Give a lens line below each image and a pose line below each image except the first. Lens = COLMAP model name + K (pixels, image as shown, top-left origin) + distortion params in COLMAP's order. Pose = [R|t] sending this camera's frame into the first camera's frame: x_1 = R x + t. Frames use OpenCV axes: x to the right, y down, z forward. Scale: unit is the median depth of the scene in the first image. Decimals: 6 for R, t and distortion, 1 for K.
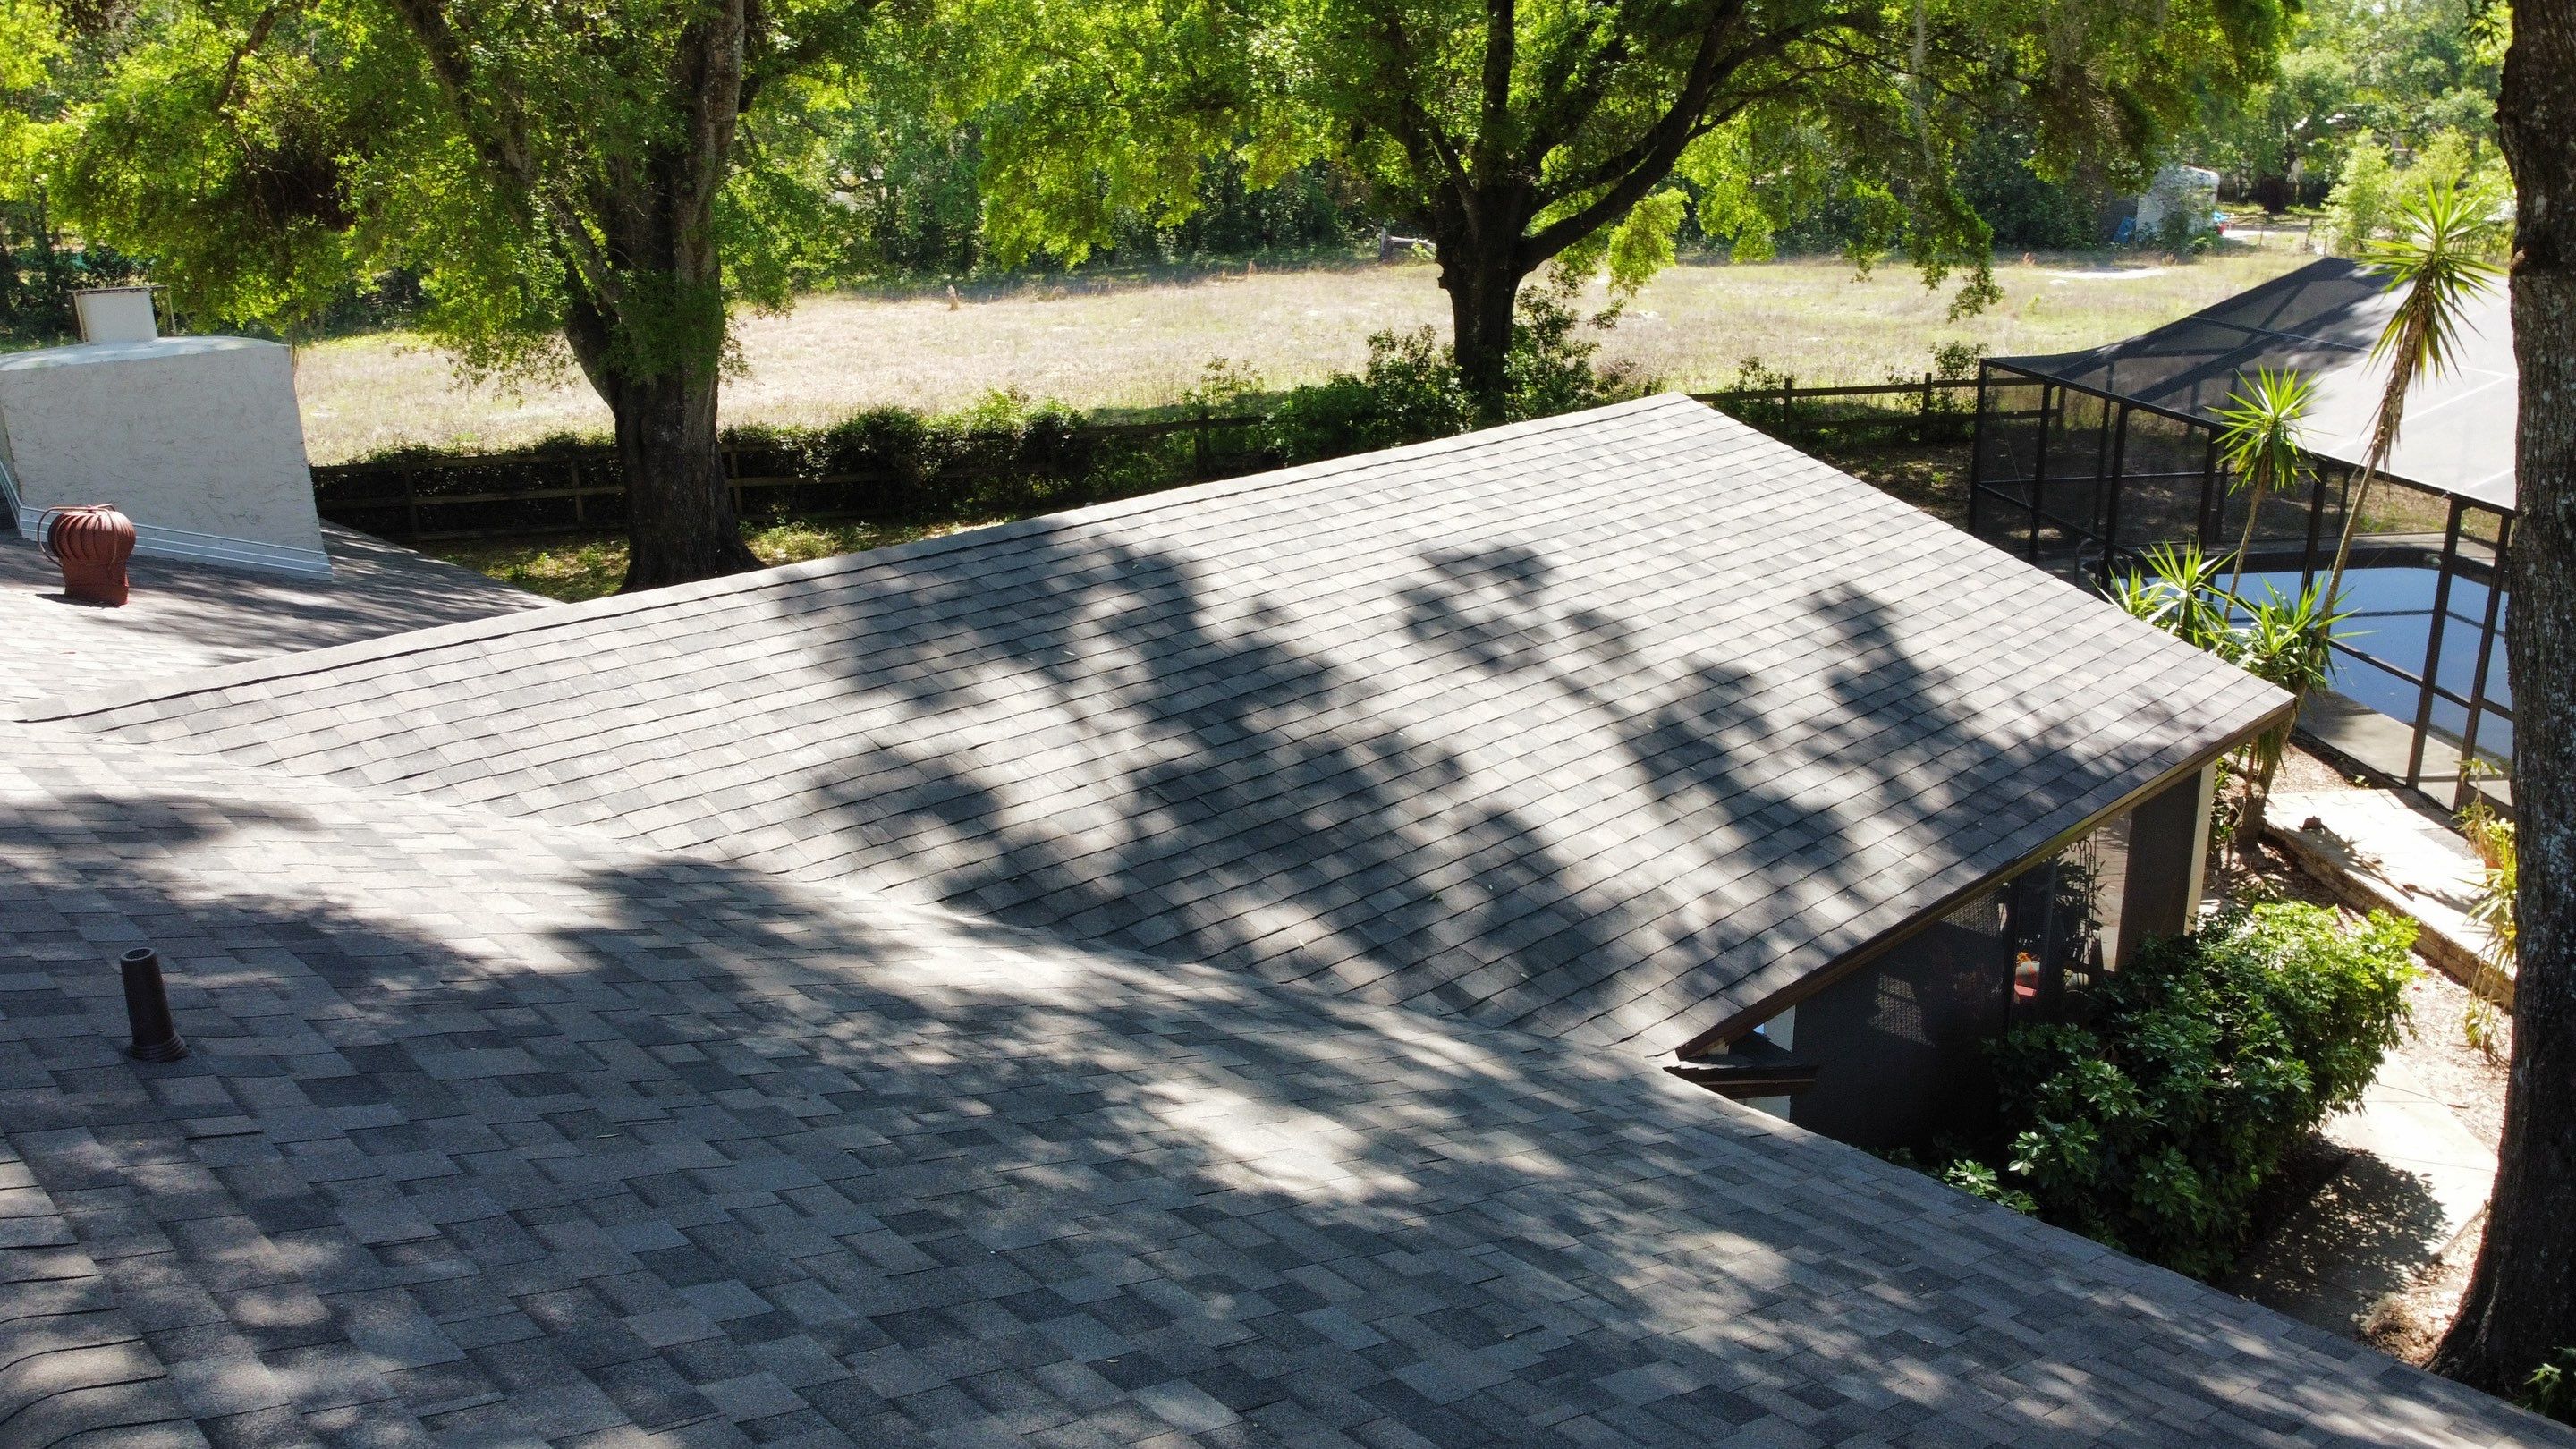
lens RADIAL K [[1952.1, 0, 1248.8], [0, 1952.1, 684.5], [0, 0, 1]] dist [0.020842, -0.006289]
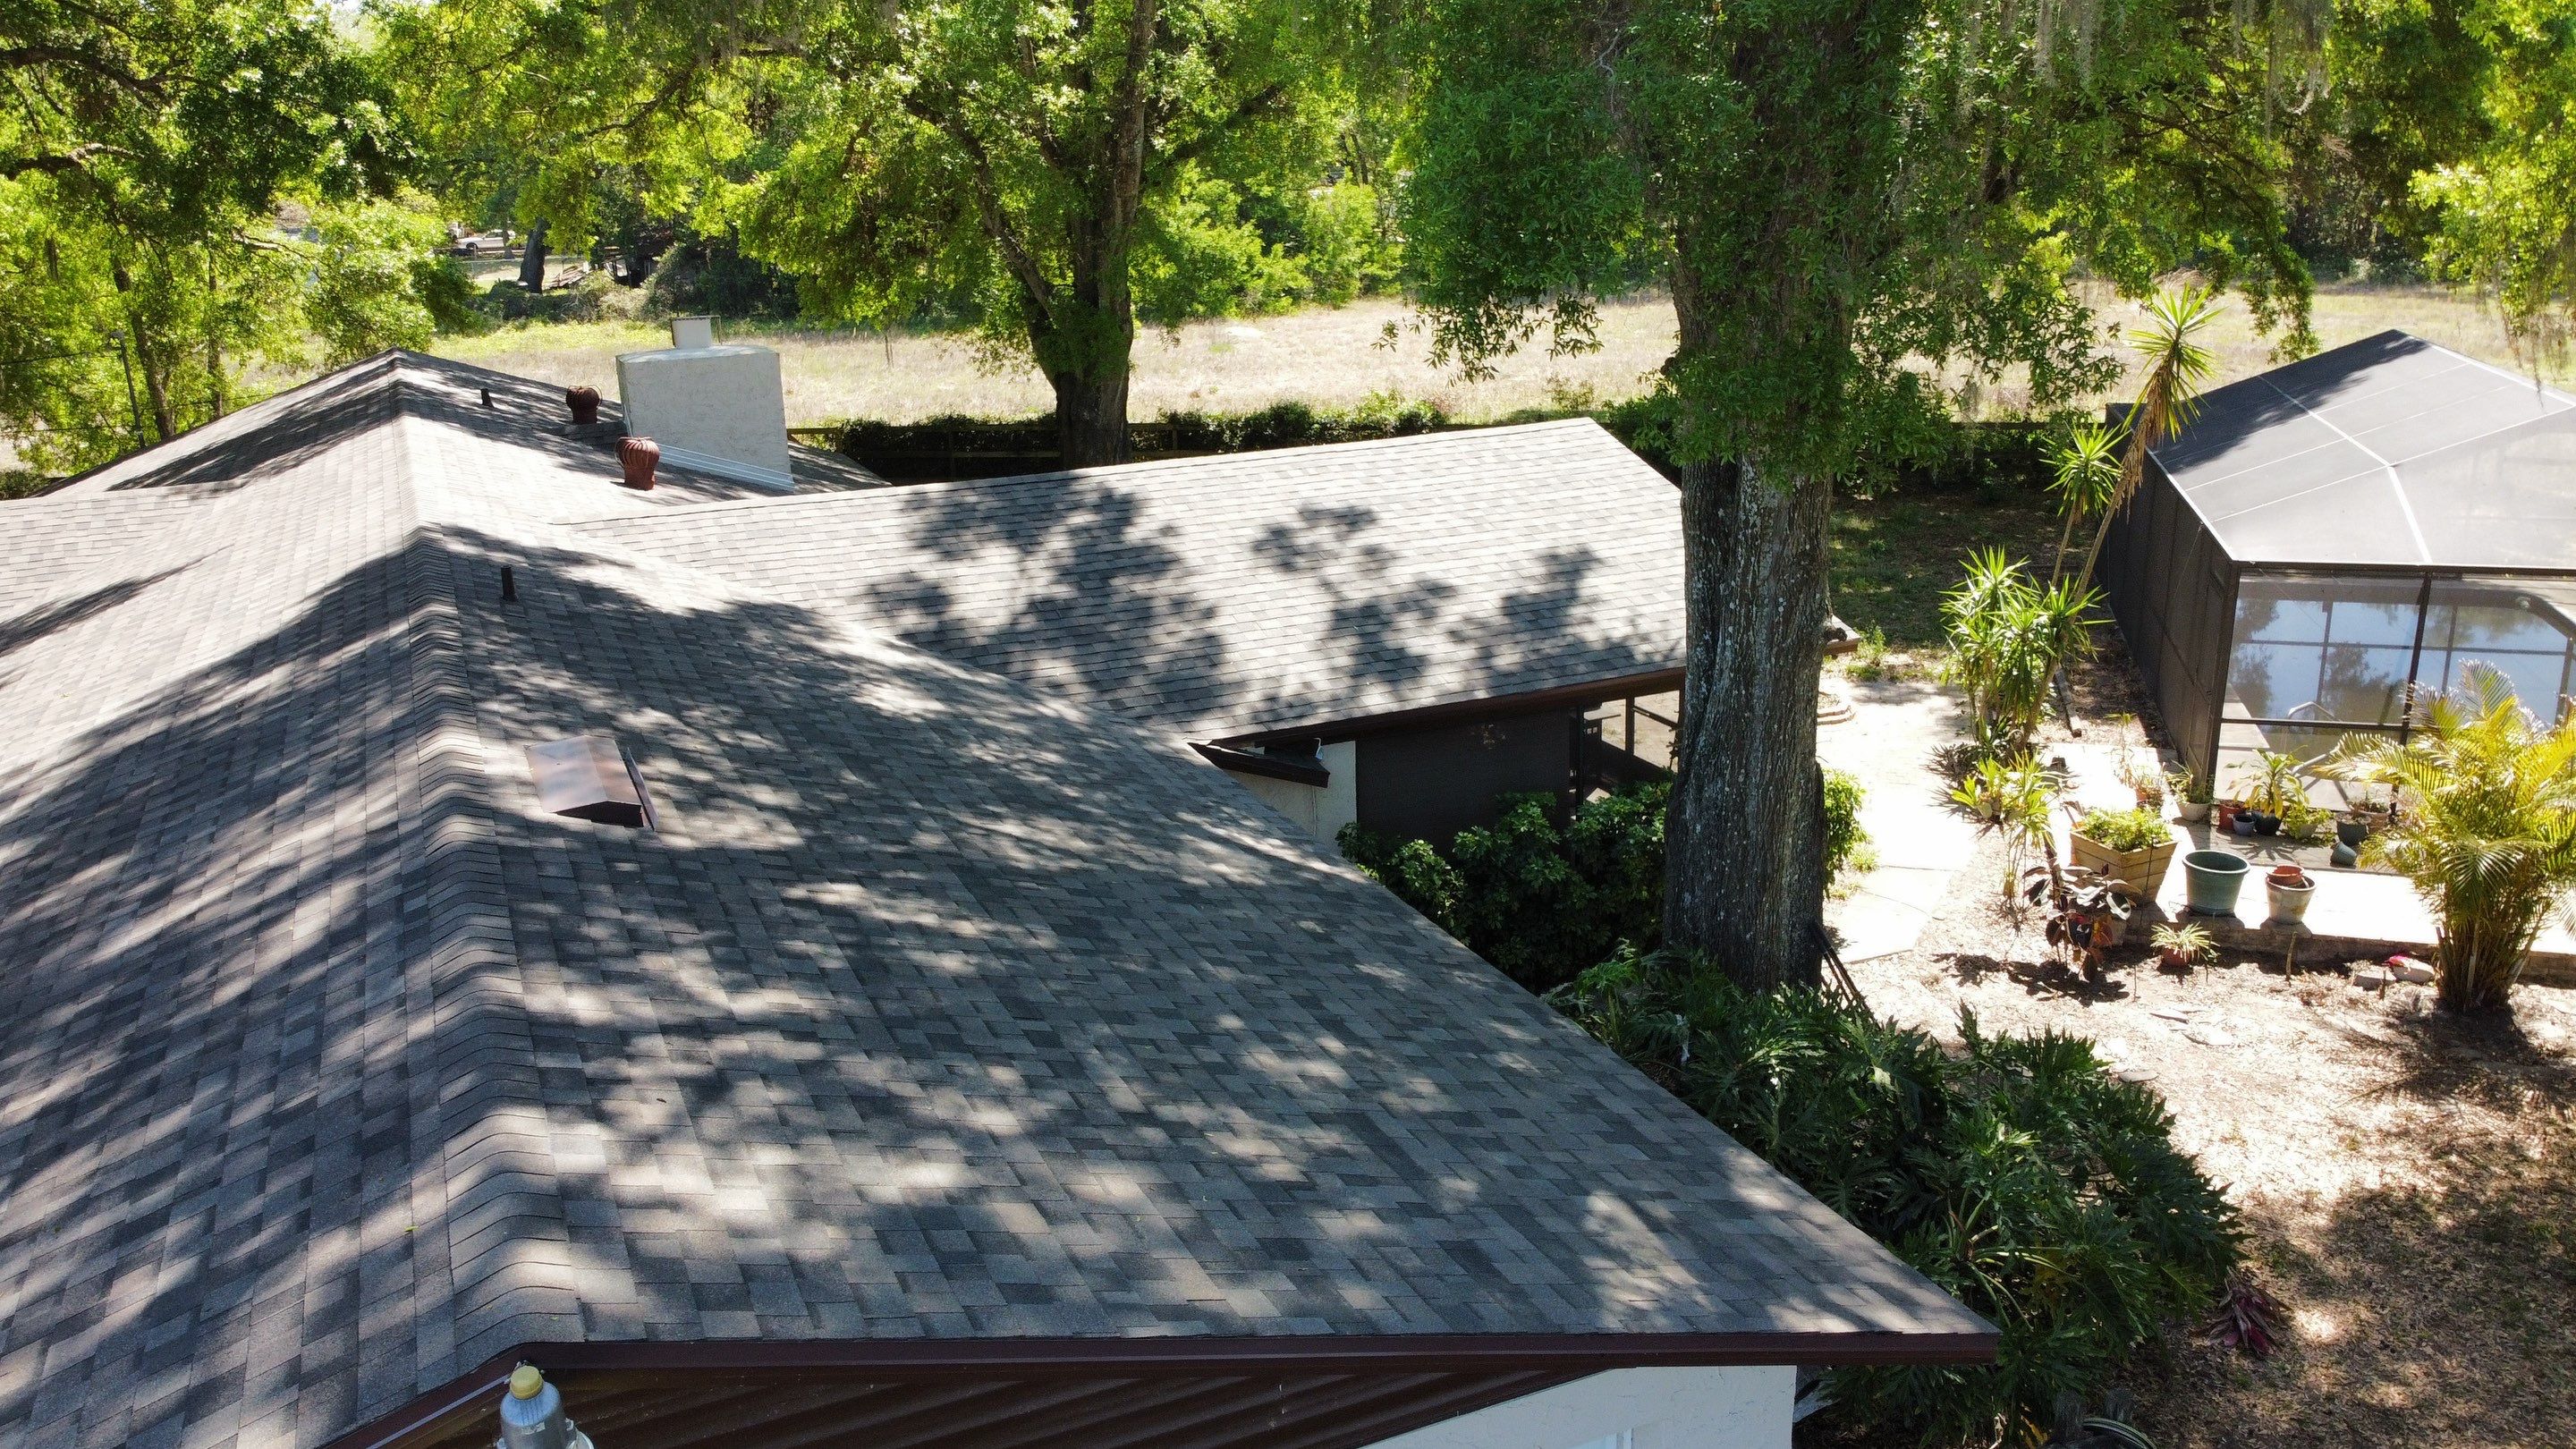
lens RADIAL K [[1952.1, 0, 1248.8], [0, 1952.1, 684.5], [0, 0, 1]] dist [0.020842, -0.006289]
pose [[0.941389, 0.092566, -0.324373, 0.323747], [-0.091159, 0.995644, 0.019568, 0.030454], [0.324771, 0.011149, 0.945727, -0.324143]]
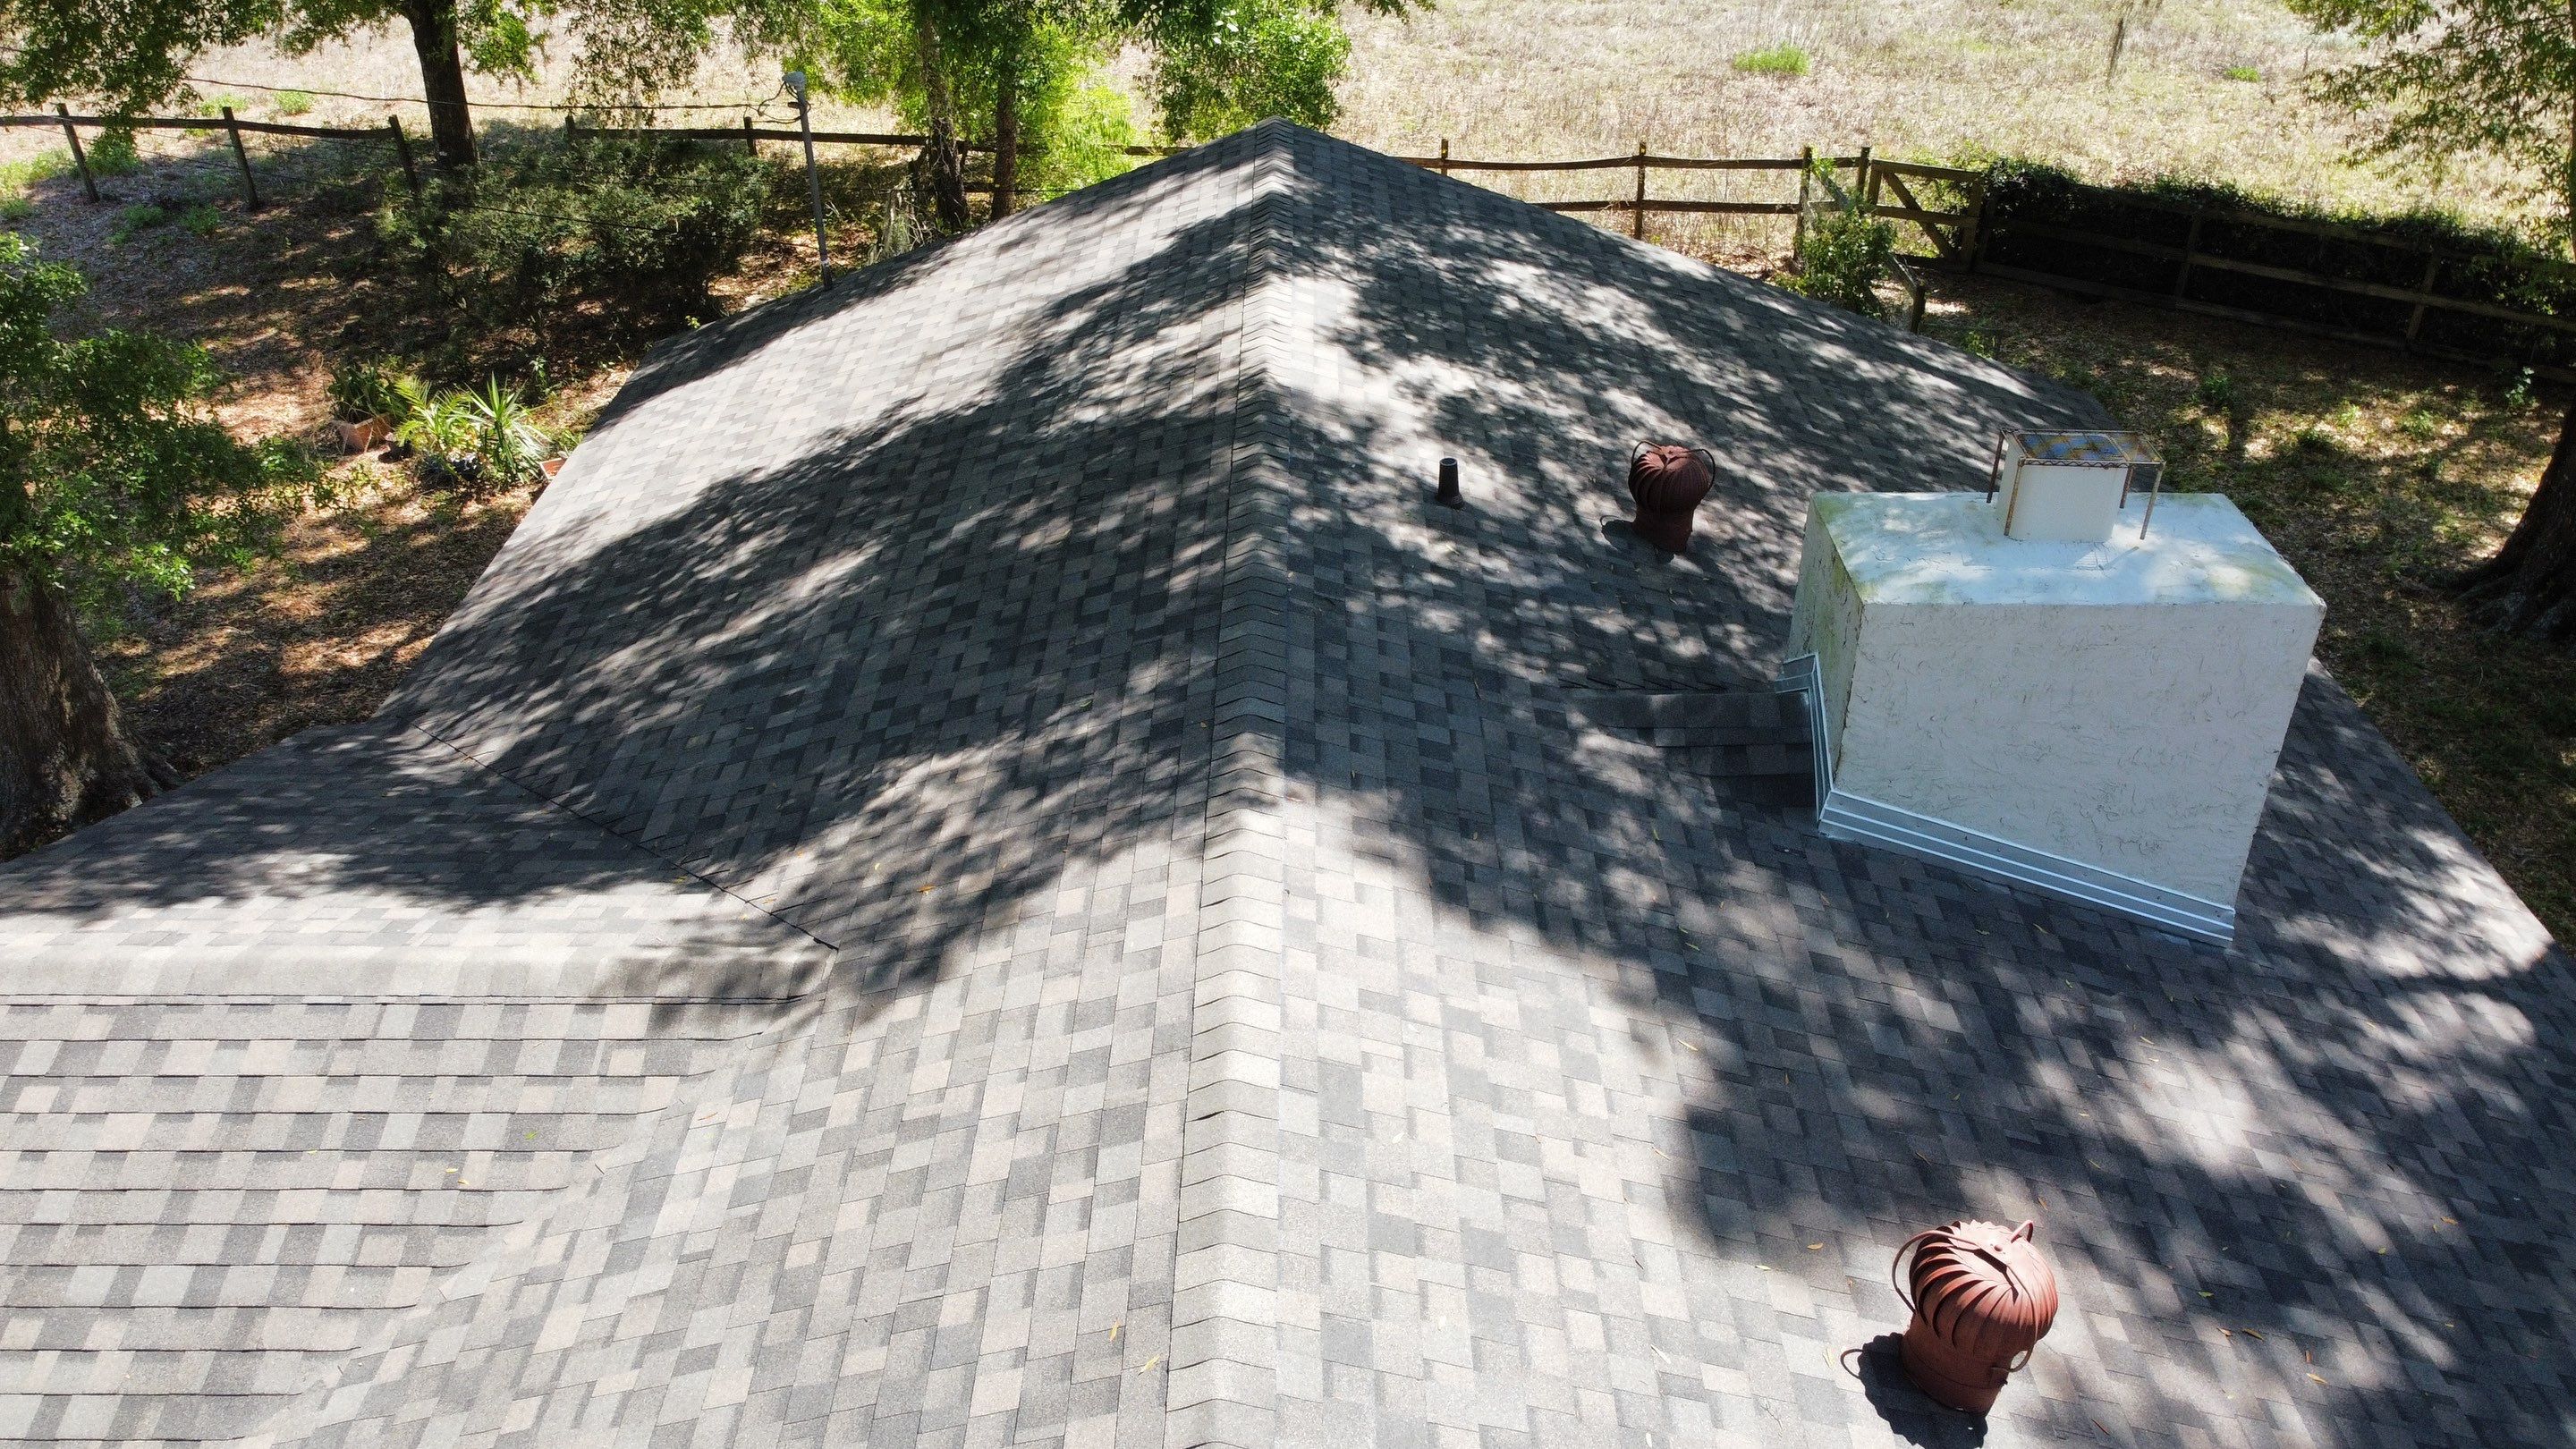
lens RADIAL K [[1952.6, 0, 1246.6], [0, 1952.6, 699.7], [0, 0, 1]] dist [-0.006572, 0.001024]
pose [[0.709402, 0.395959, -0.583066, -0.256091], [-0.207644, 0.907972, 0.363966, -0.196712], [0.673523, -0.137128, 0.726335, 0.265410]]
